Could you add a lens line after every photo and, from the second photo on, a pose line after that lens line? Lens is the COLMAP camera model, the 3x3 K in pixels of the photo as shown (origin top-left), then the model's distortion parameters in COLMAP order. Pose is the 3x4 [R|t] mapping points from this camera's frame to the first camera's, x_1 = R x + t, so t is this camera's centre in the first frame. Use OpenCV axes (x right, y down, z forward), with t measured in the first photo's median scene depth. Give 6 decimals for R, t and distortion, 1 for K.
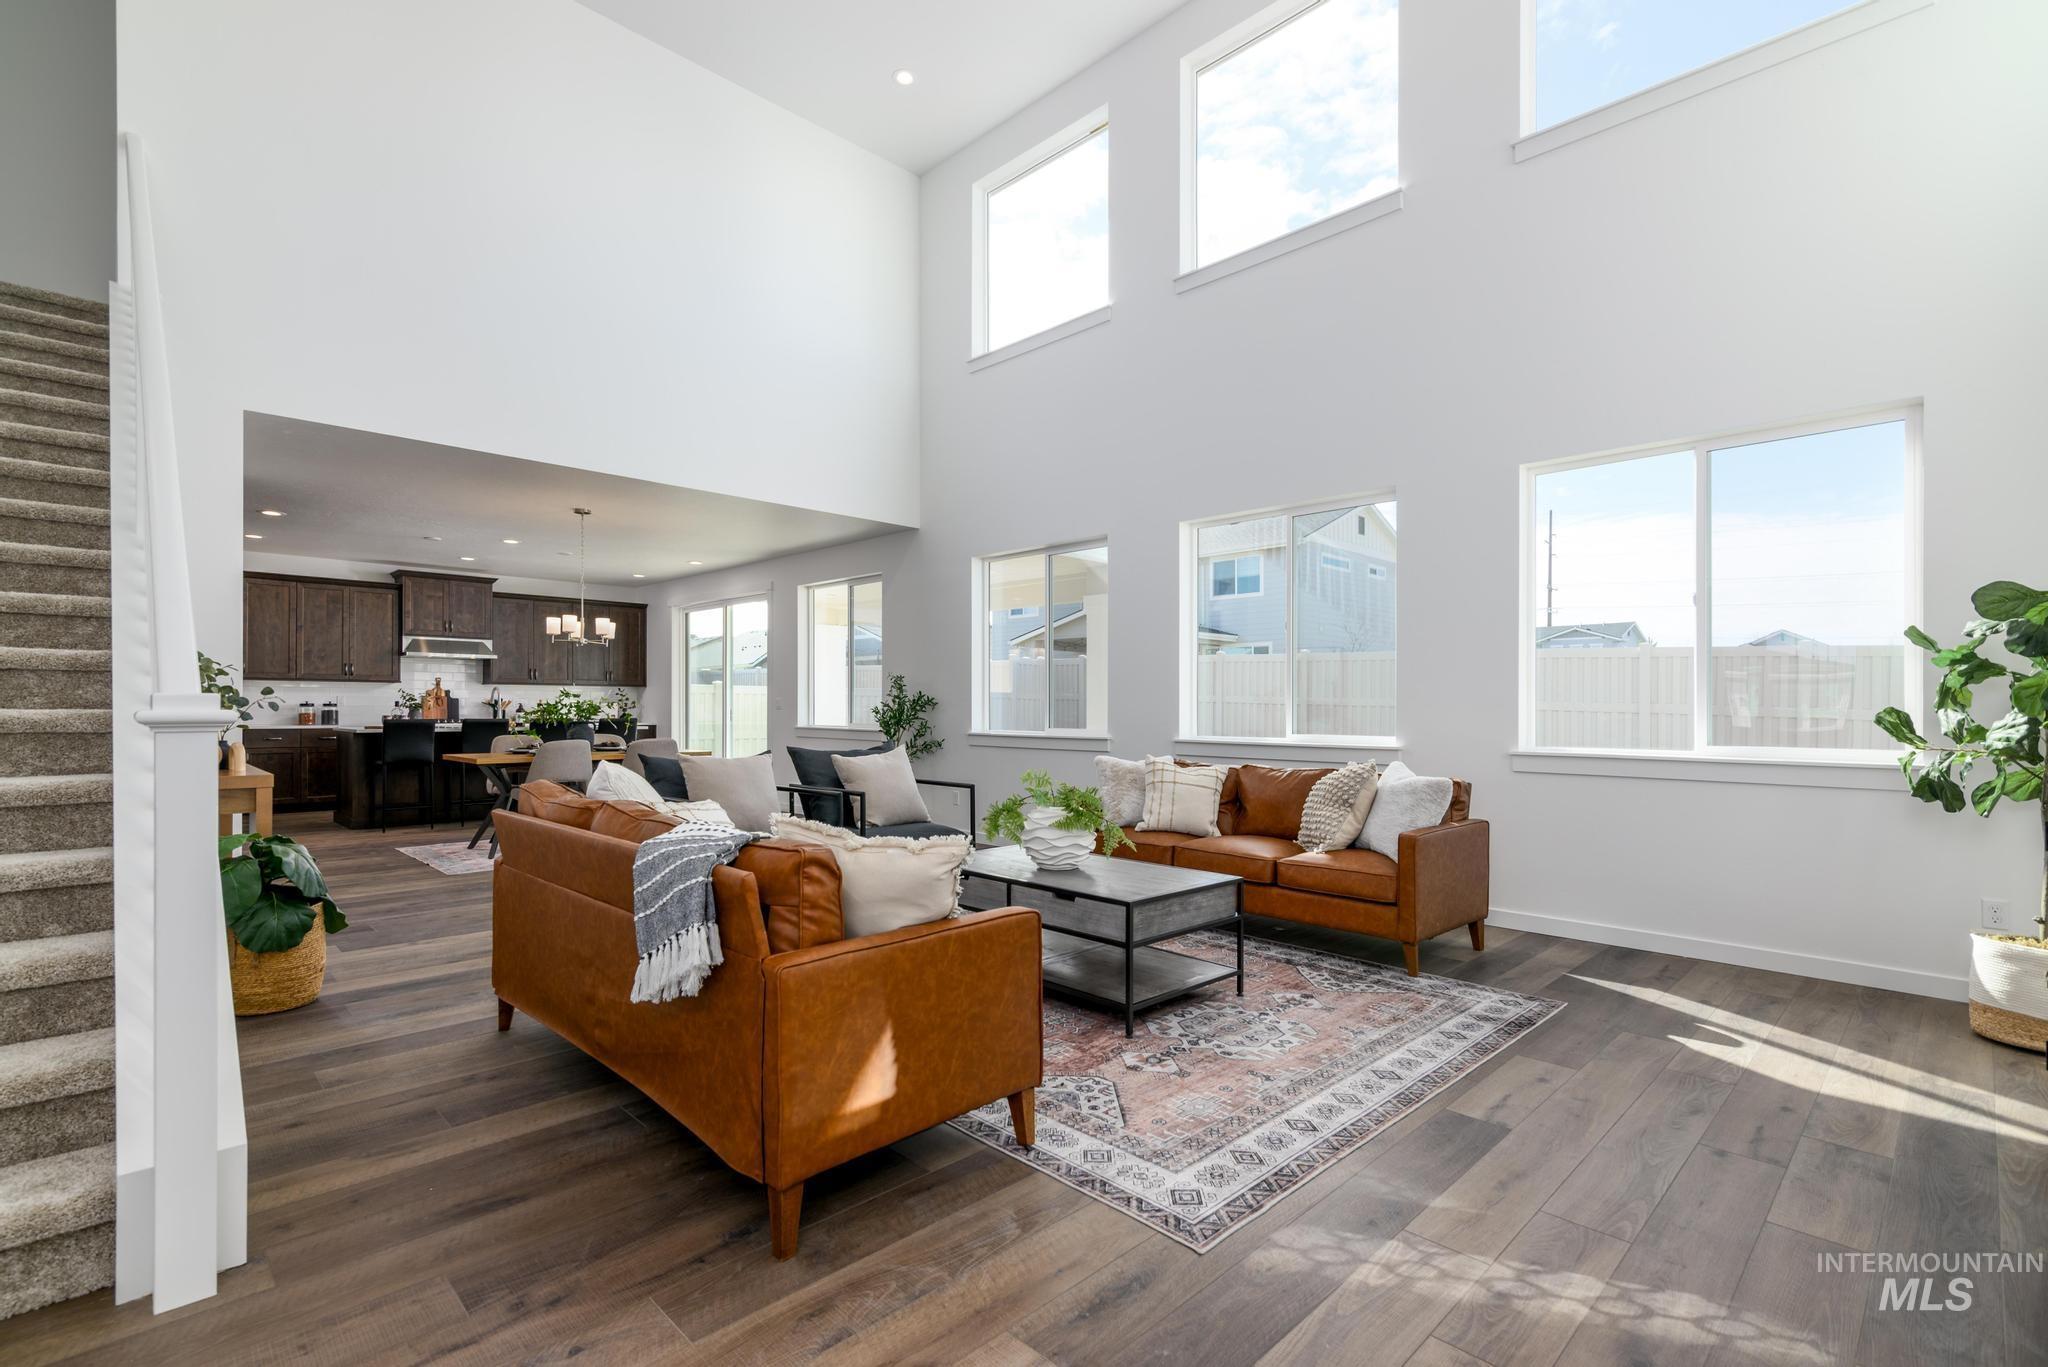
lens RADIAL K [[941.9, 0, 1019.8], [0, 941.9, 700.0], [0, 0, 1]] dist [0.004801, -0.000522]
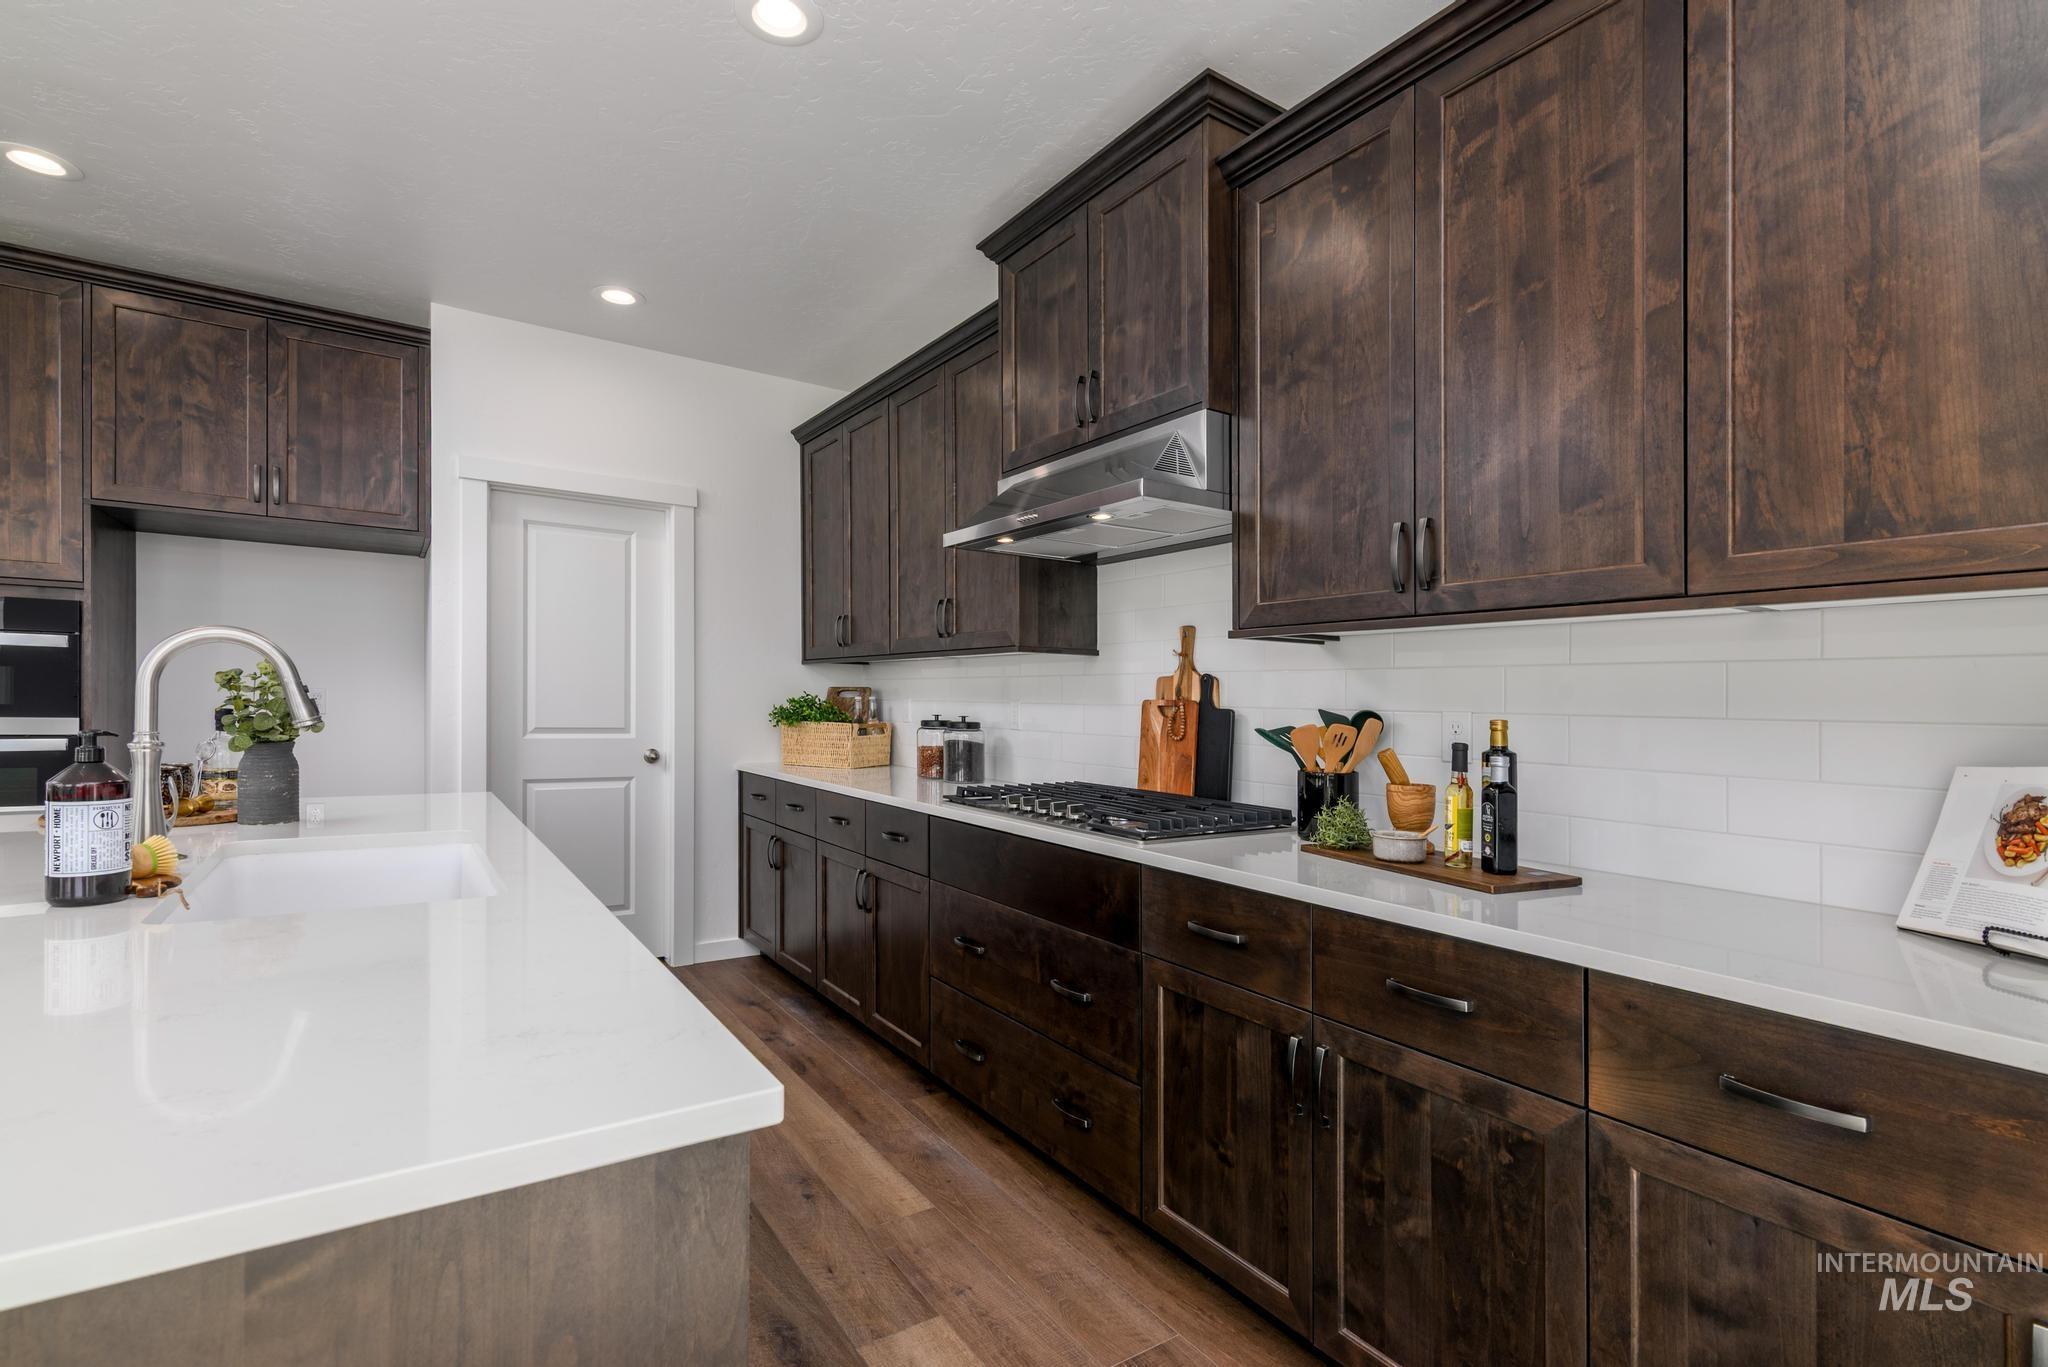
lens RADIAL K [[941.9, 0, 1019.8], [0, 941.9, 700.0], [0, 0, 1]] dist [0.004801, -0.000522]
pose [[-0.195374, -0.009418, -0.980684, -0.453186], [-0.010962, 0.999912, -0.007419, -0.002031], [0.980668, 0.009300, -0.195460, 1.251812]]
